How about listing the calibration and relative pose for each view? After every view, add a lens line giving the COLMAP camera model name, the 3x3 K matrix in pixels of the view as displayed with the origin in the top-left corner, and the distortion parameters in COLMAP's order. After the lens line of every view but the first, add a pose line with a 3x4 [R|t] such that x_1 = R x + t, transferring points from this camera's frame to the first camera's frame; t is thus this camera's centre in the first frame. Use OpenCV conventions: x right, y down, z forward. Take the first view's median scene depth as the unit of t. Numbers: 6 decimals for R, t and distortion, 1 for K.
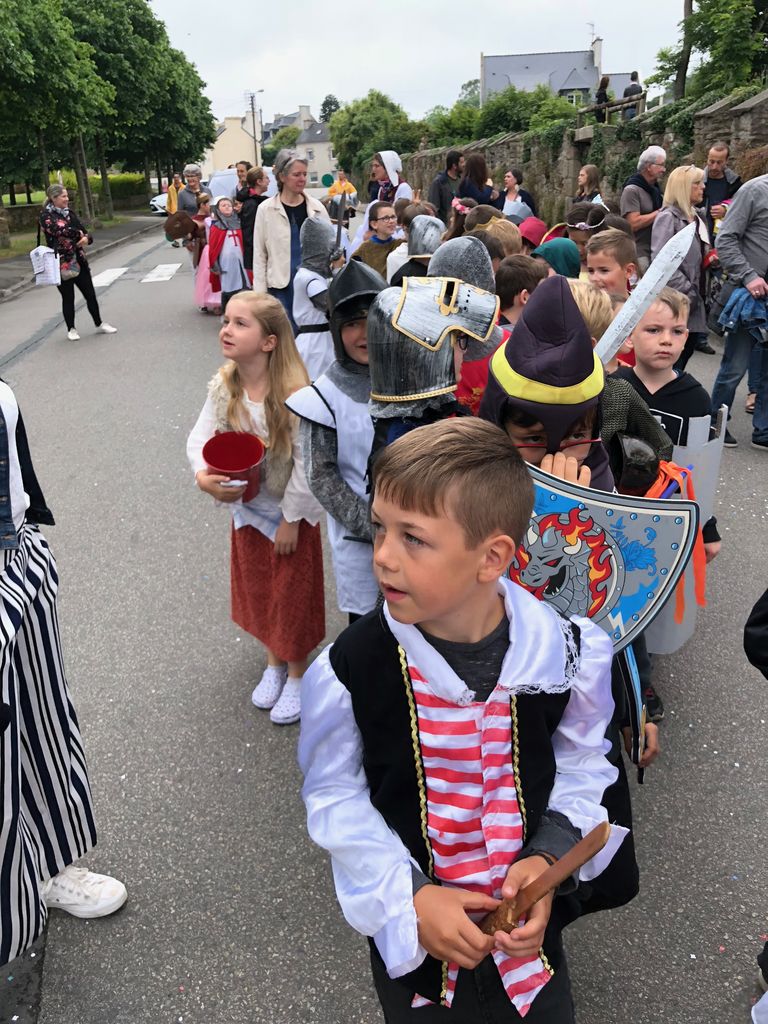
lens RADIAL K [[819.5, 0, 390.0], [0, 819.5, 505.1], [0, 0, 1]] dist [0.010130, -0.015612]
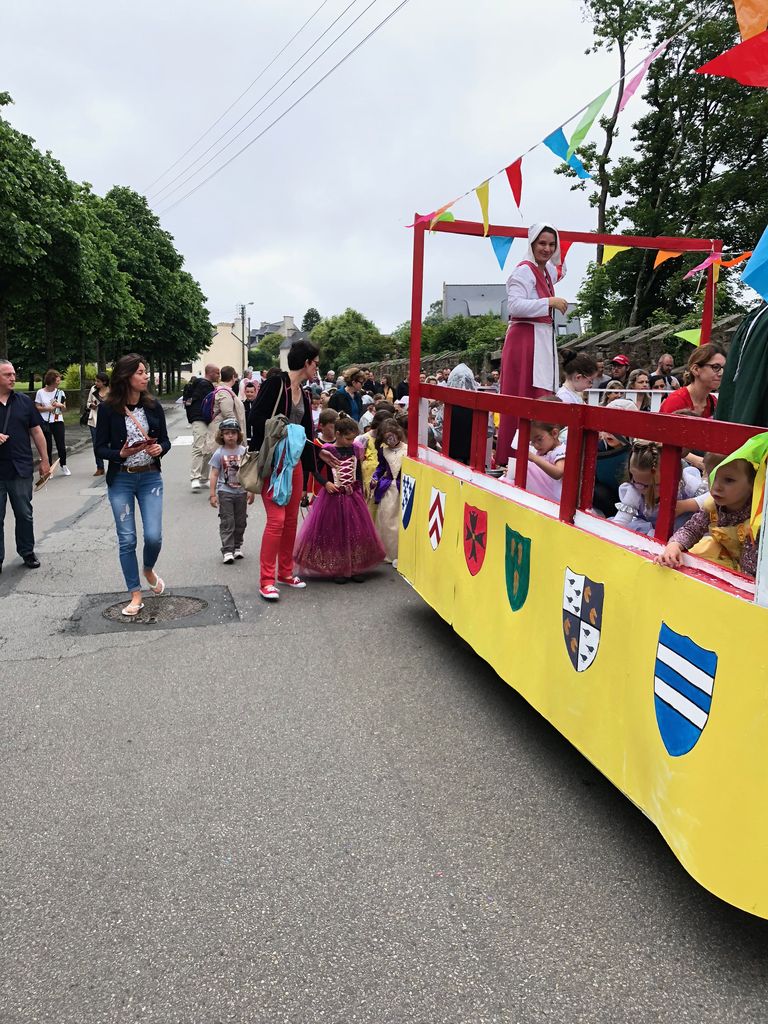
lens RADIAL K [[819.5, 0, 390.3], [0, 819.5, 516.1], [0, 0, 1]] dist [0.010130, -0.015612]
pose [[0.998868, 0.030782, 0.036278, 0.006757], [-0.022296, 0.976442, -0.214624, 0.055907], [-0.042030, 0.213572, 0.976023, -0.140002]]
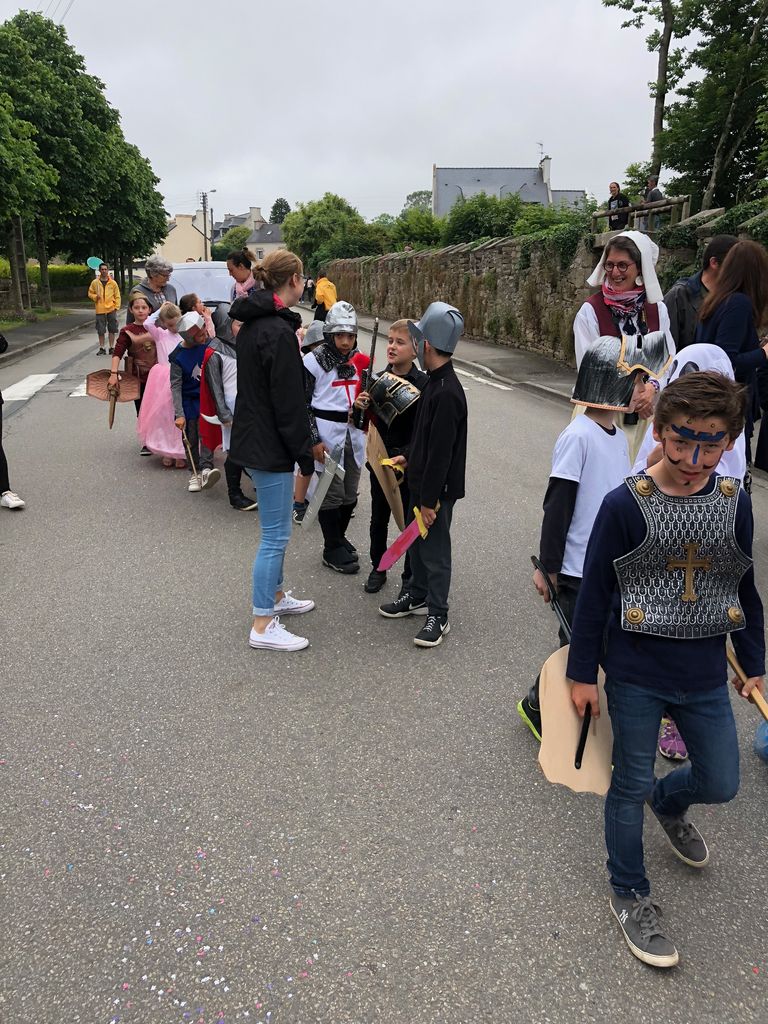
lens RADIAL K [[819.5, 0, 381.9], [0, 819.5, 502.4], [0, 0, 1]] dist [0.010130, -0.015612]
pose [[0.997690, 0.020348, 0.064815, -0.024010], [-0.012805, 0.993314, -0.114729, -0.037137], [-0.066716, 0.113634, 0.991280, 0.093788]]
